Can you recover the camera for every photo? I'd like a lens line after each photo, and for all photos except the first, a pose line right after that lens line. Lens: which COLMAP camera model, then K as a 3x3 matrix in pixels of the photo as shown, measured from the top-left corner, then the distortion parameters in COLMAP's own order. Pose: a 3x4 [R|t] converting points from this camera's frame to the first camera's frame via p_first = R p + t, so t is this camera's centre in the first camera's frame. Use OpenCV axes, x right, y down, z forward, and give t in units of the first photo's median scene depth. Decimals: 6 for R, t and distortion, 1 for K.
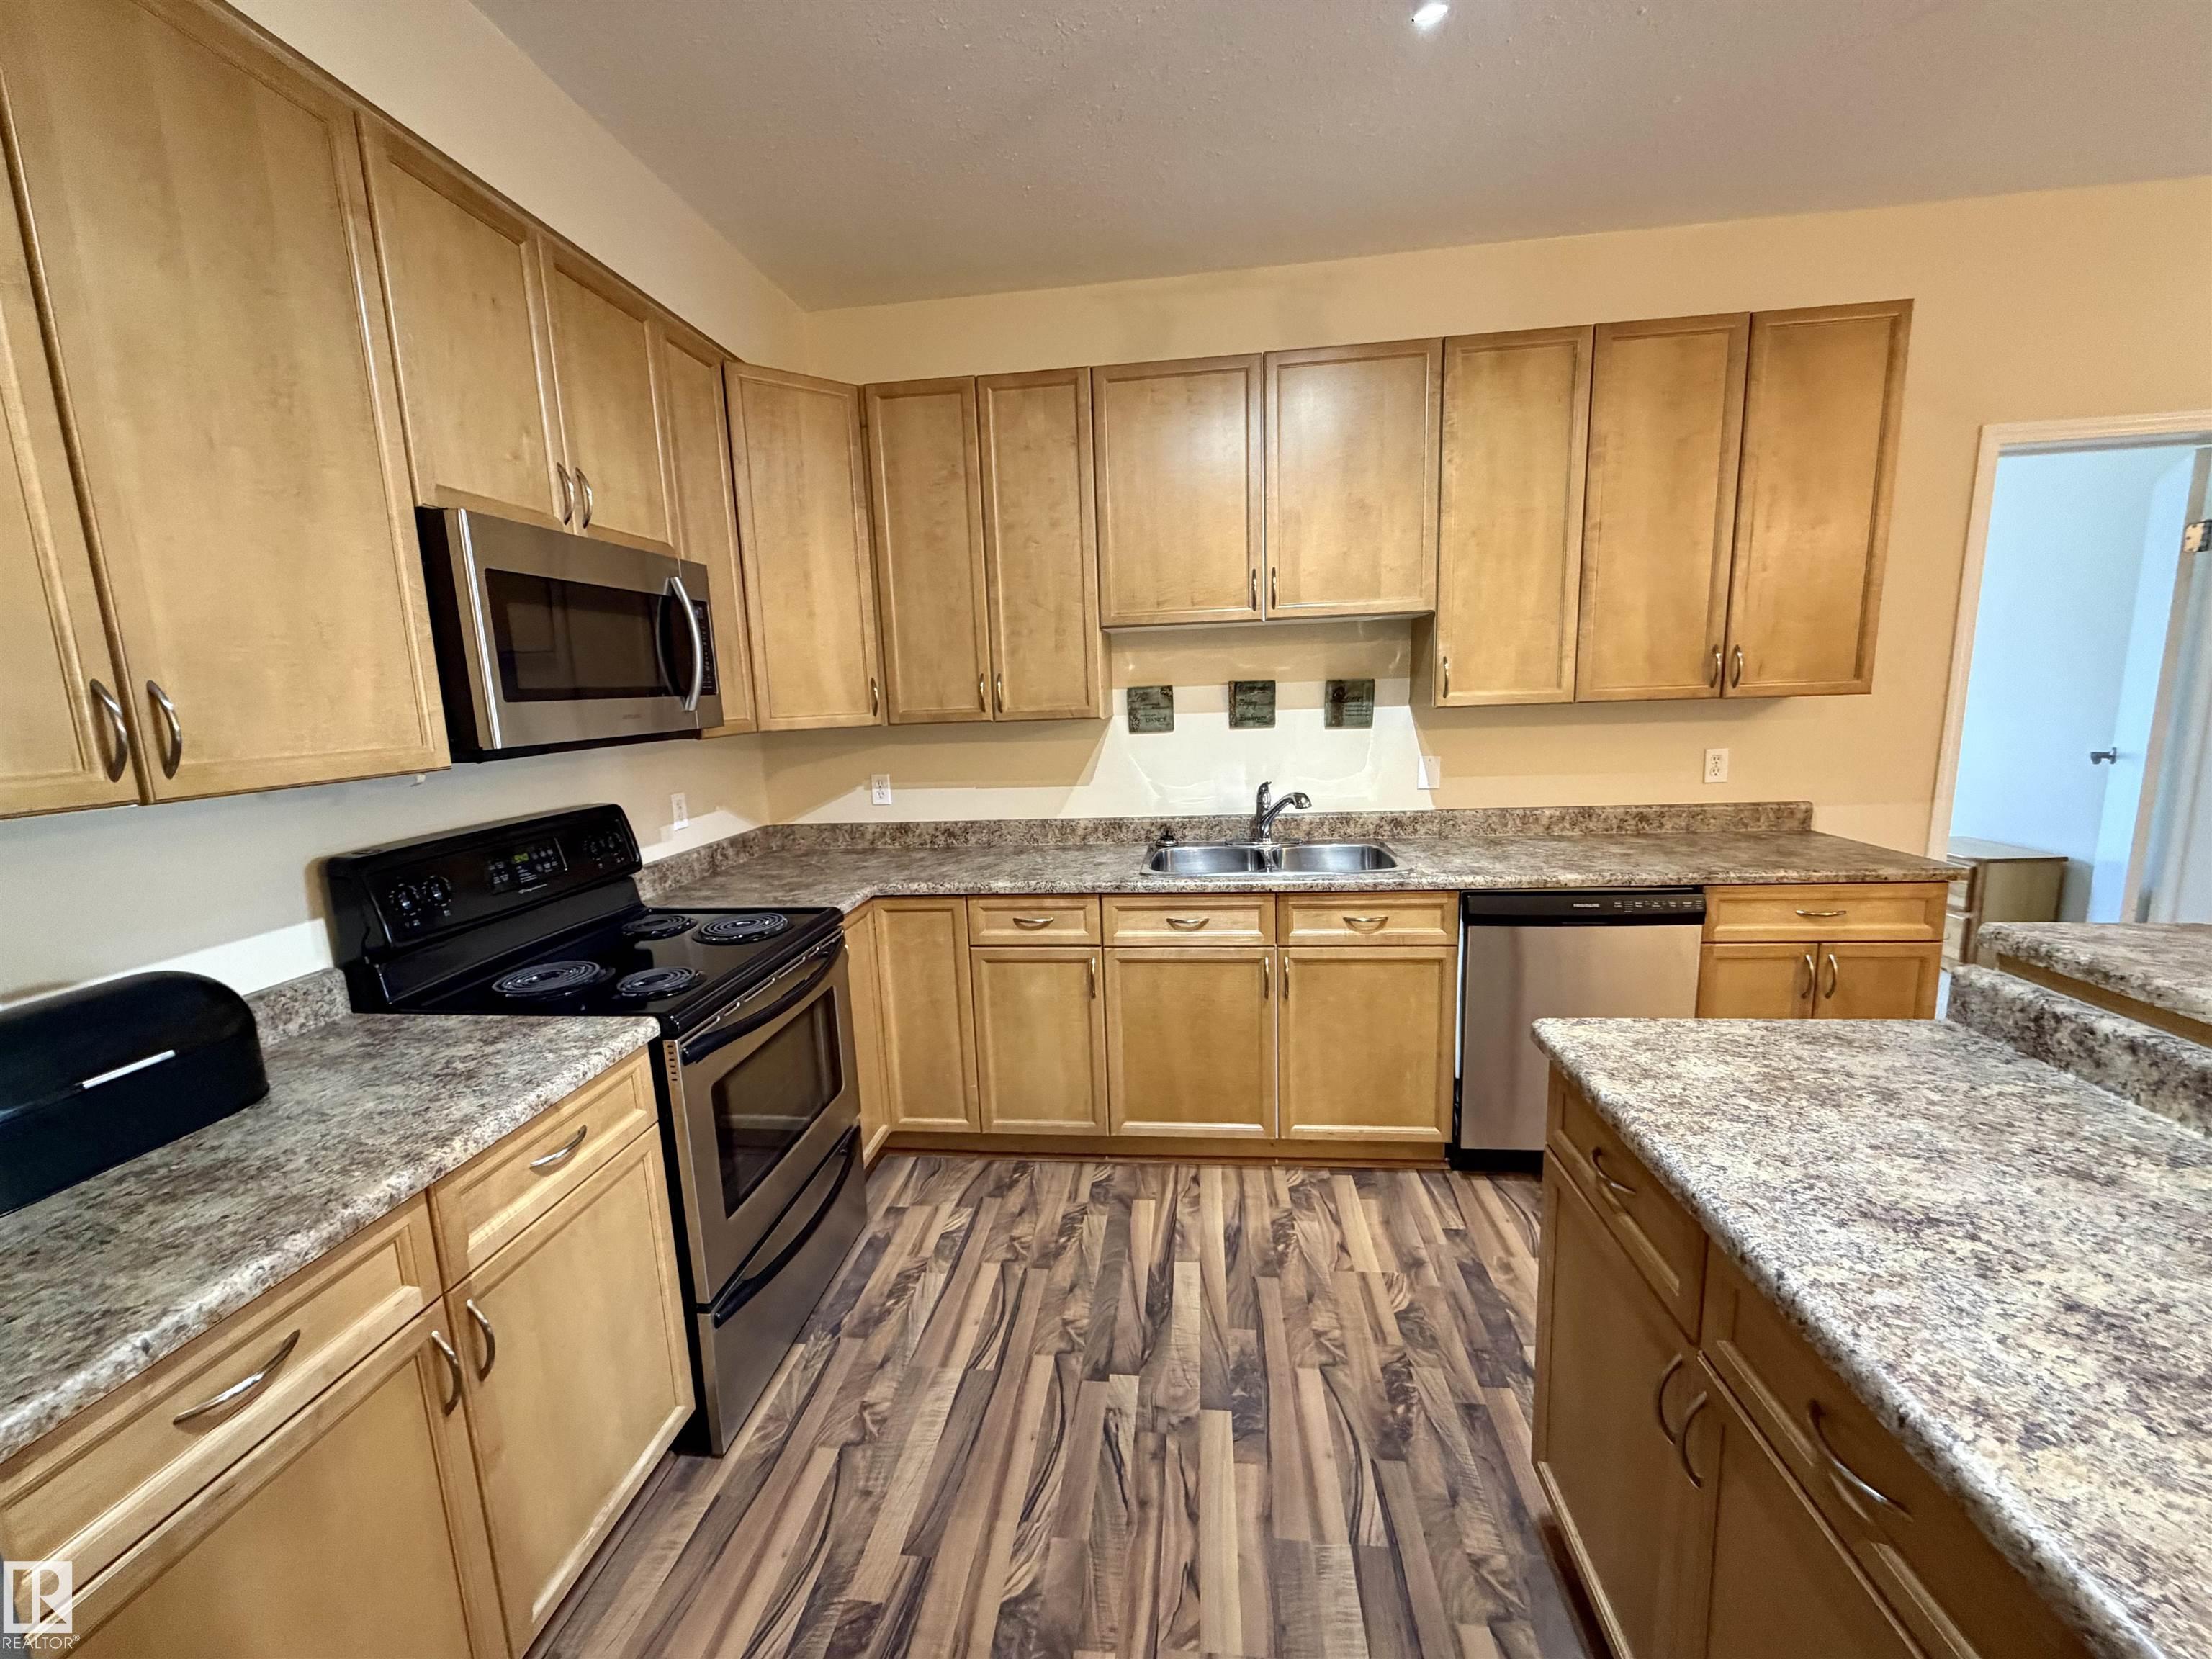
lens RADIAL K [[877.3, 0, 1095.4], [0, 877.3, 831.0], [0, 0, 1]] dist [0.000326, 0.000015]
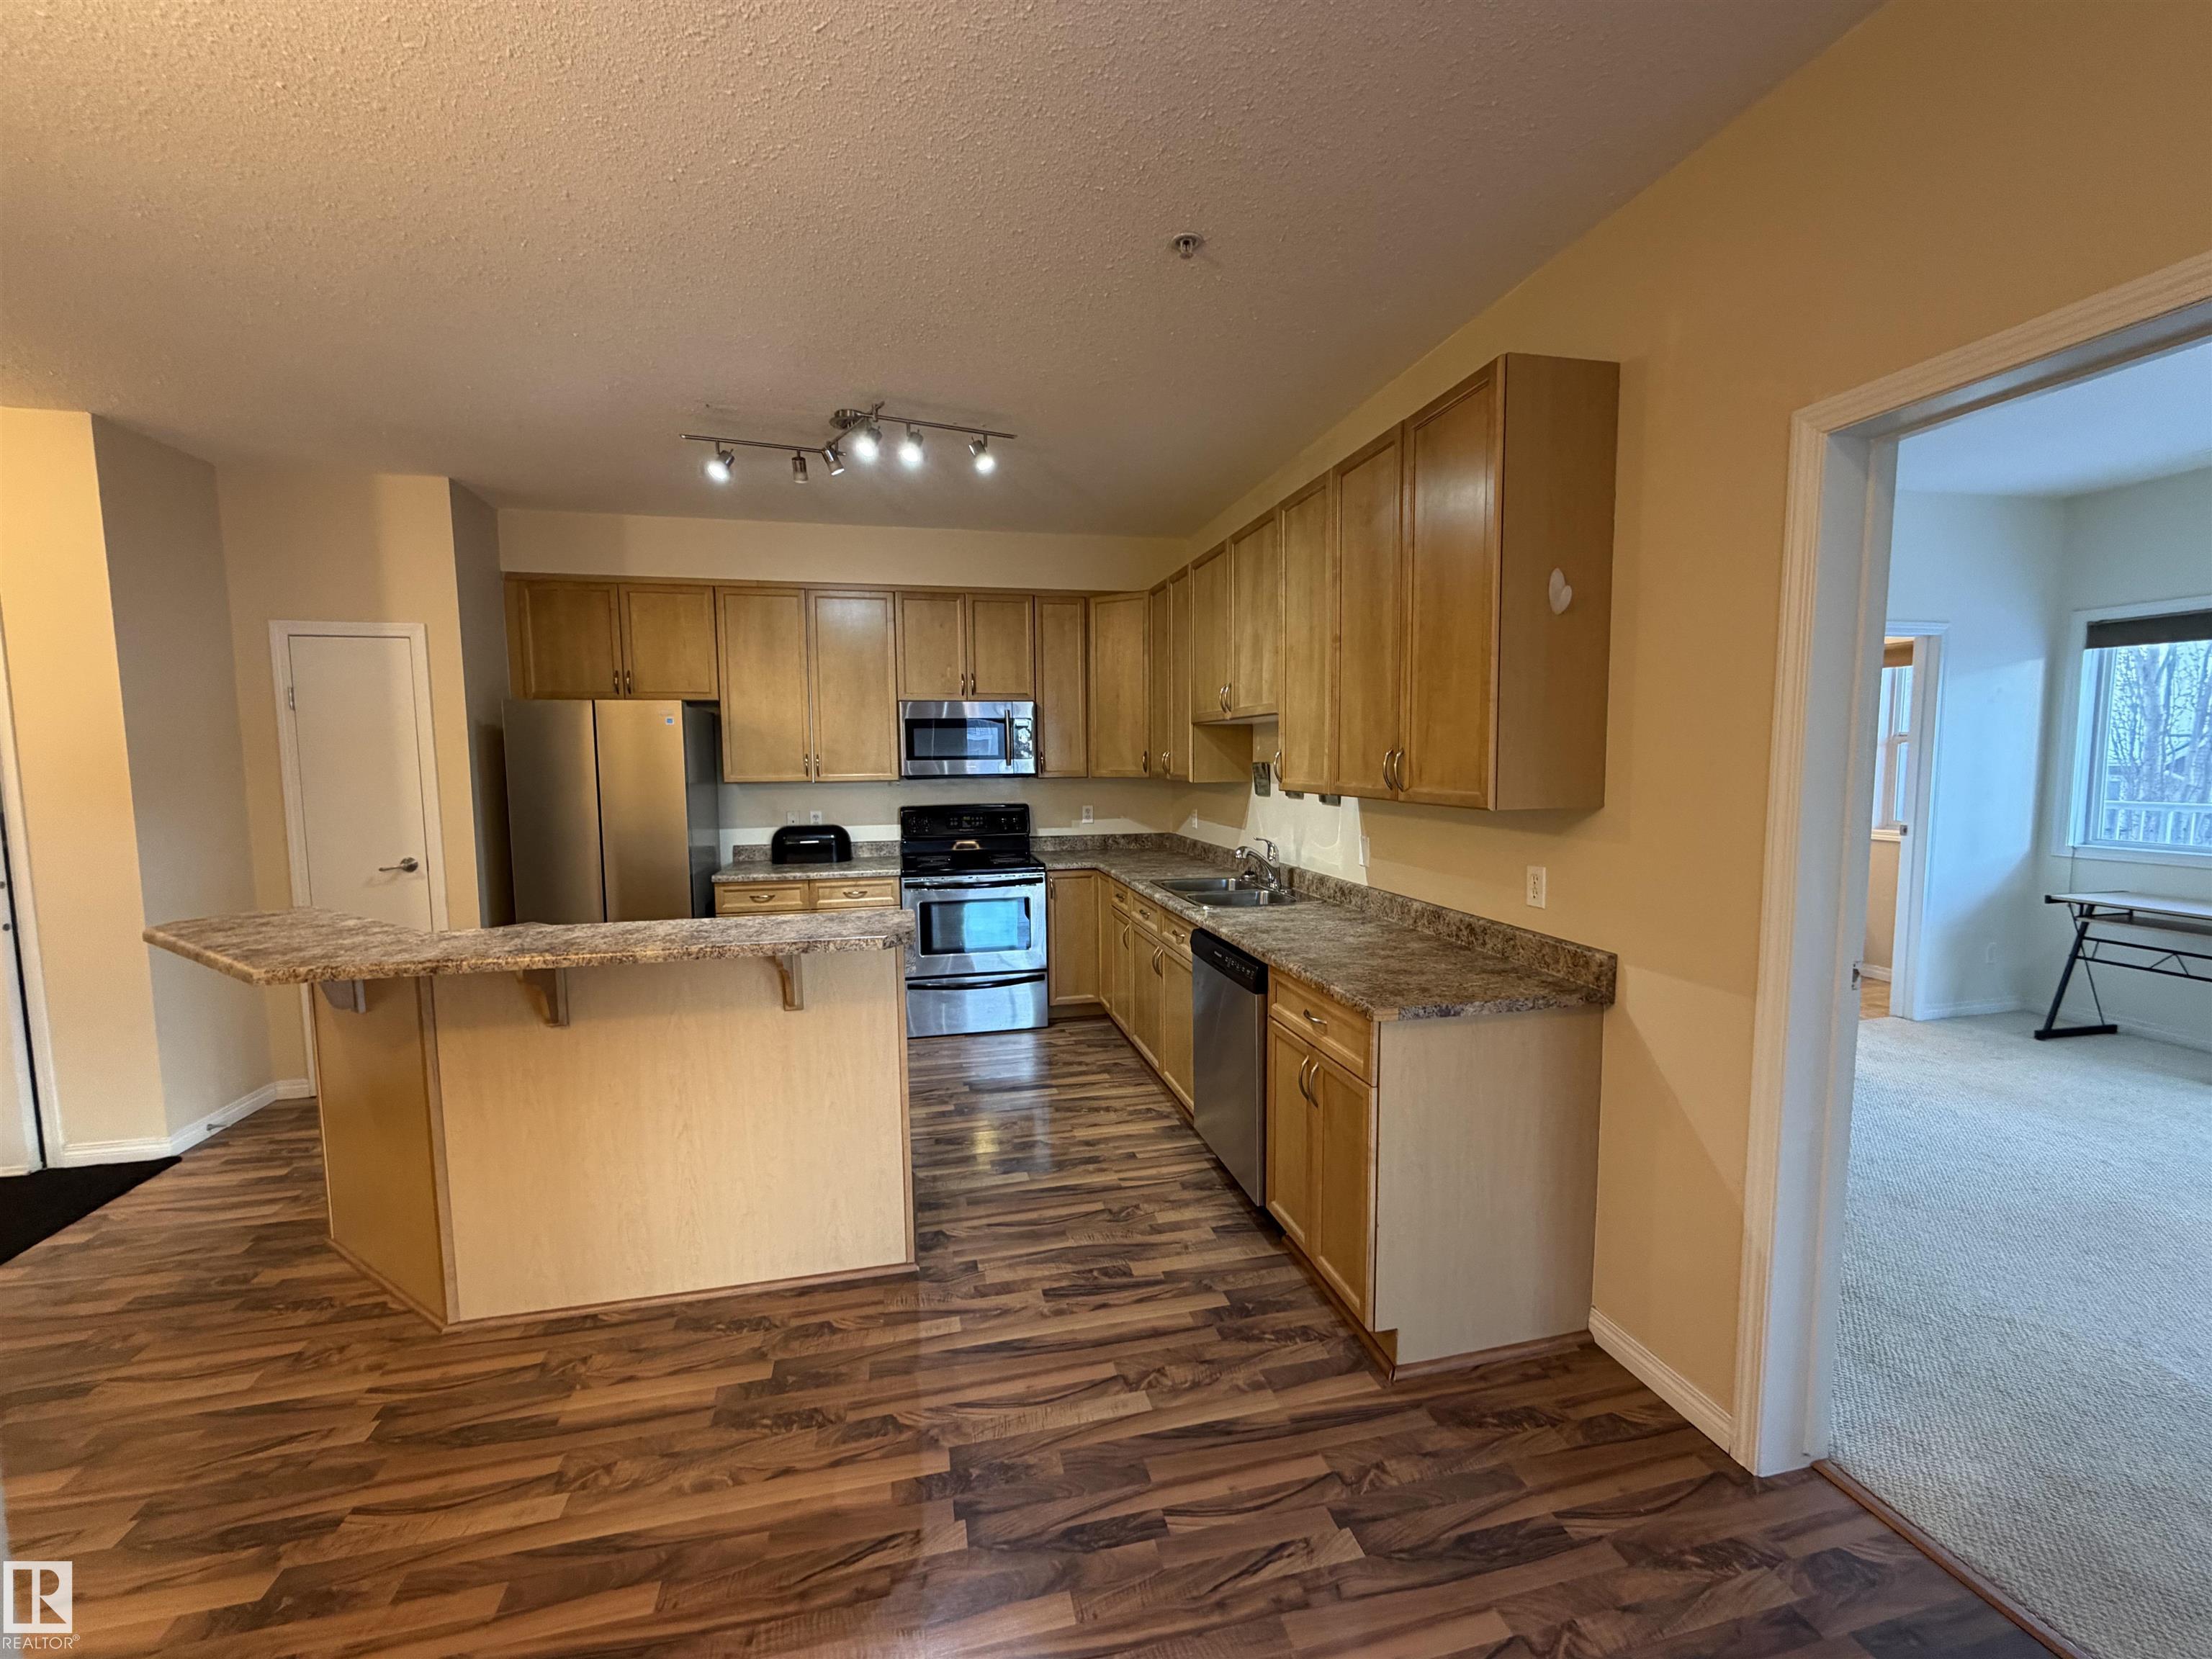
lens RADIAL K [[877.3, 0, 1096.9], [0, 877.3, 831.5], [0, 0, 1]] dist [0.000326, 0.000015]
pose [[0.332264, 0.117670, -0.935817, 1.565984], [-0.157215, 0.985216, 0.068062, -0.136792], [0.929991, 0.124510, 0.345852, 0.370603]]
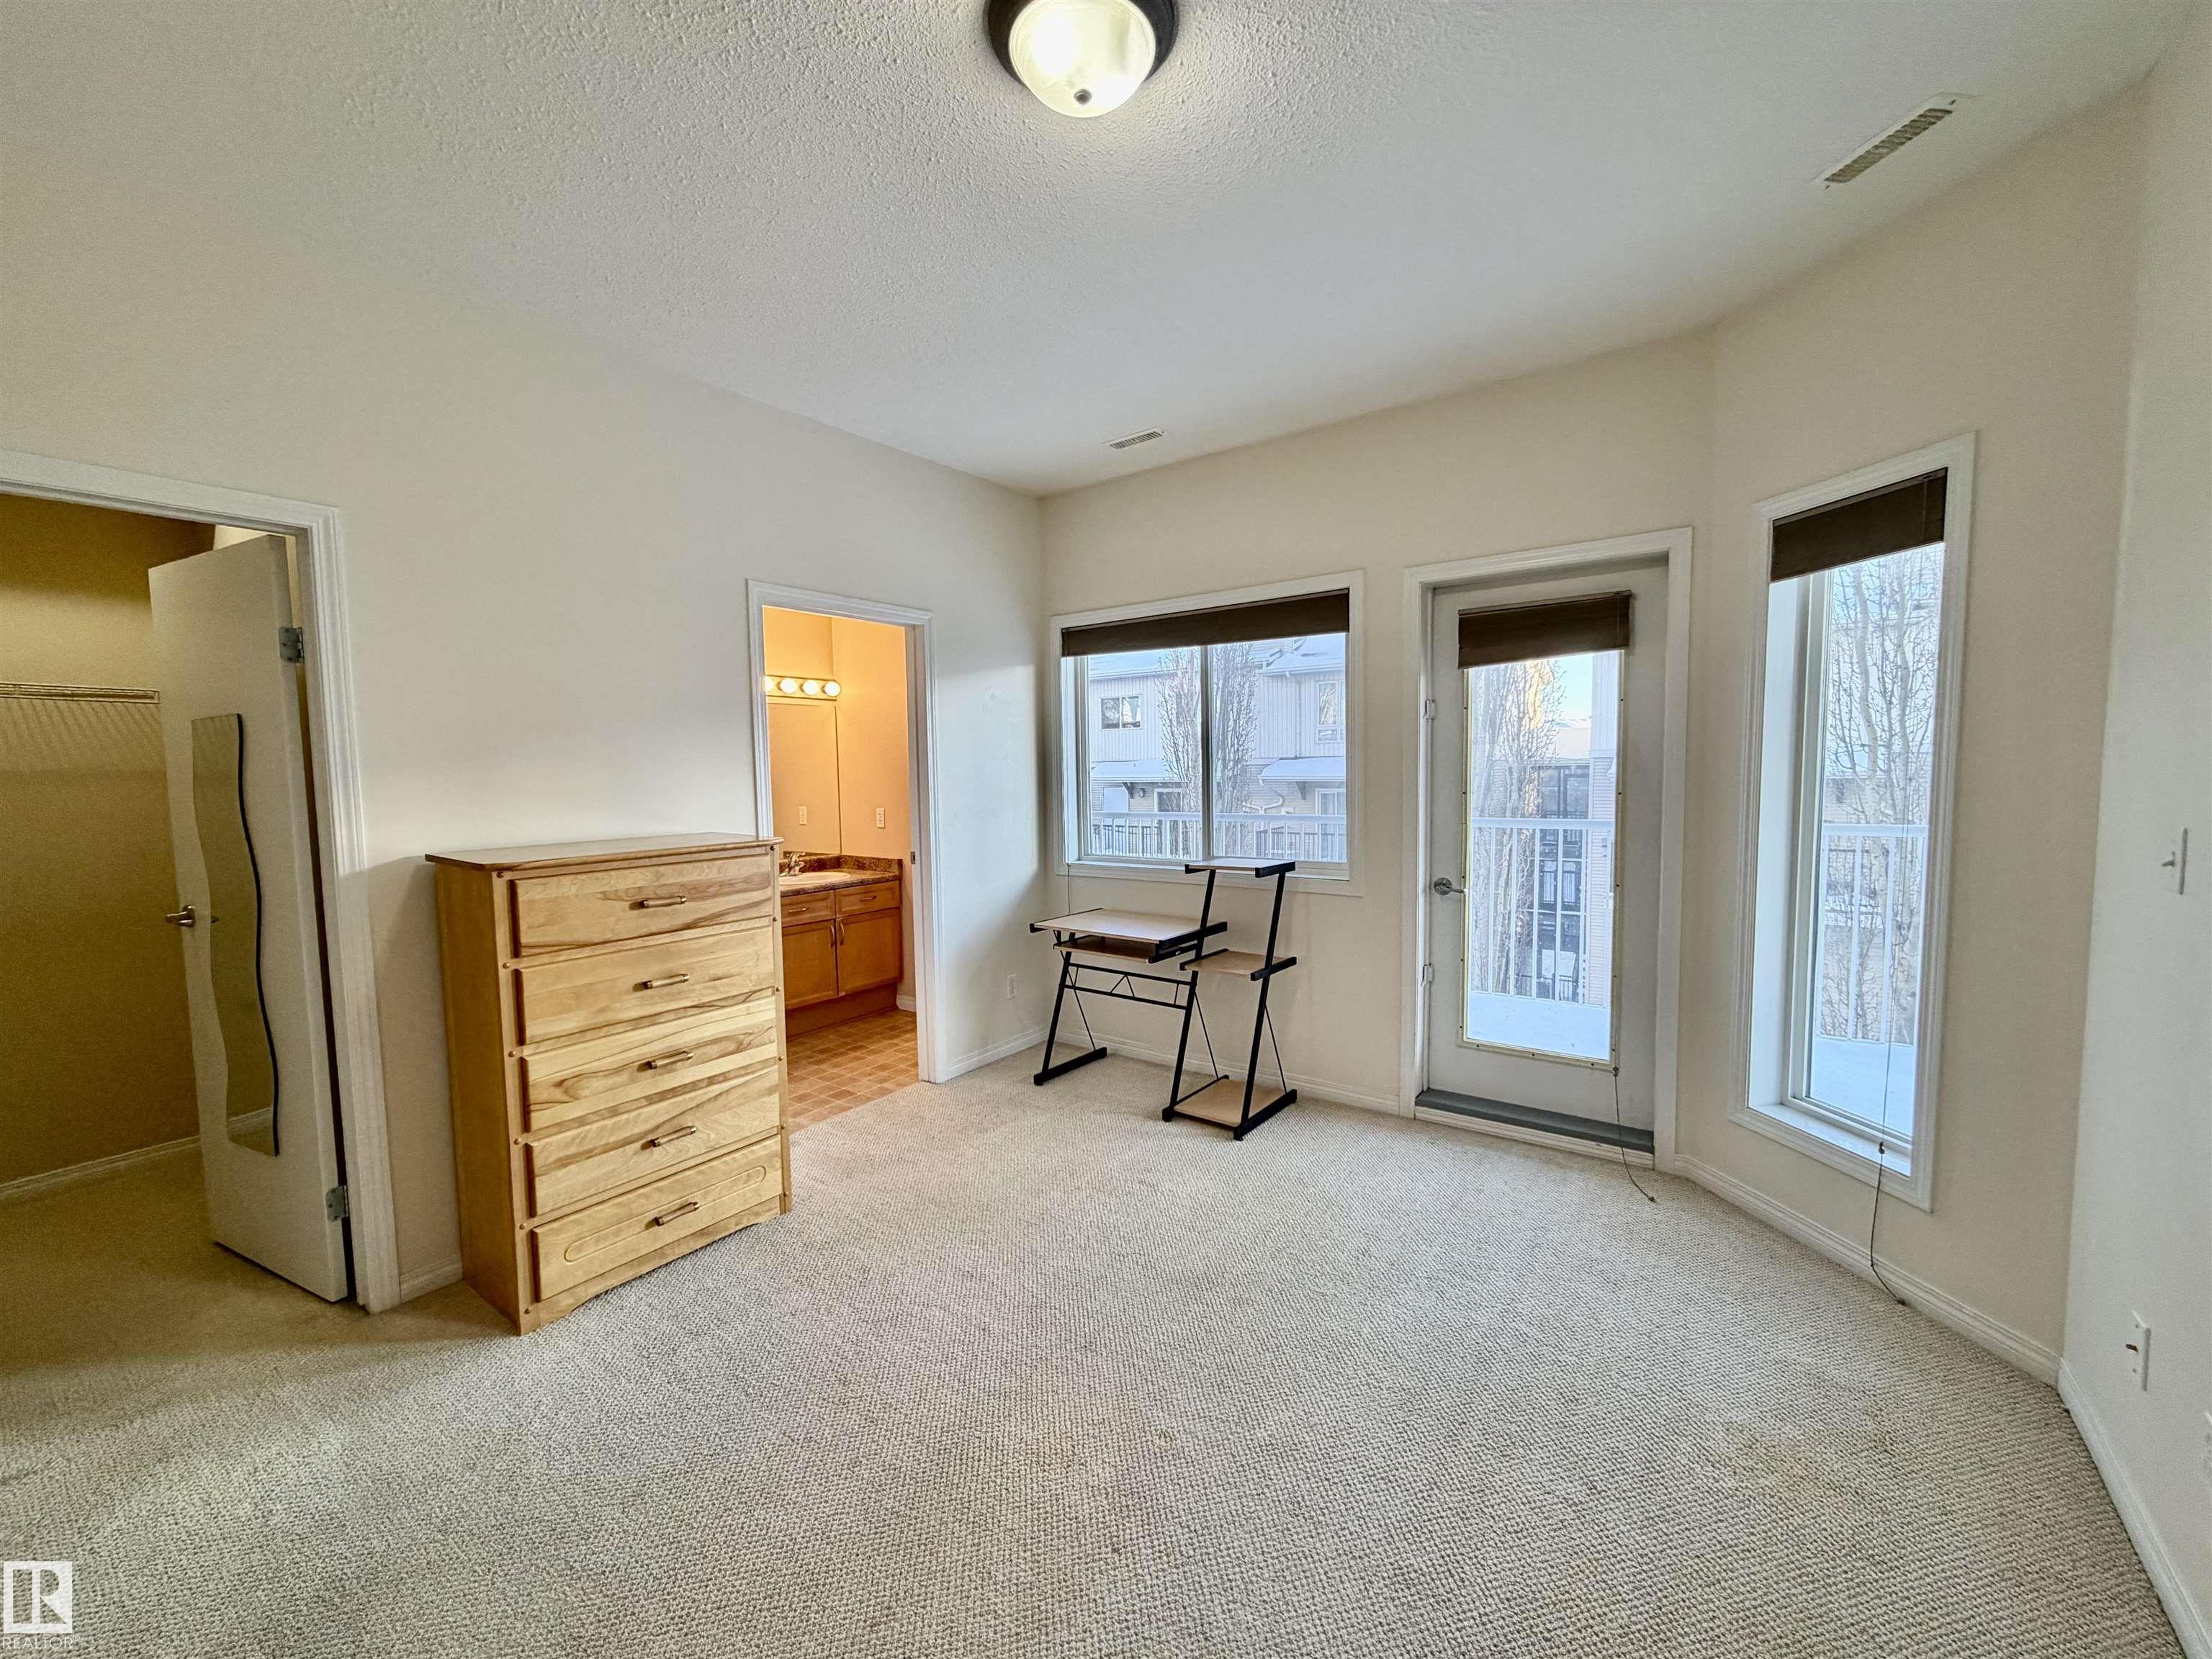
lens RADIAL K [[877.3, 0, 1097.7], [0, 877.3, 832.1], [0, 0, 1]] dist [0.000326, 0.000015]
pose [[0.866926, 0.062367, -0.494520, 1.438591], [-0.099989, 0.993733, -0.049962, -0.285142], [0.488305, 0.092760, 0.867729, 1.434534]]
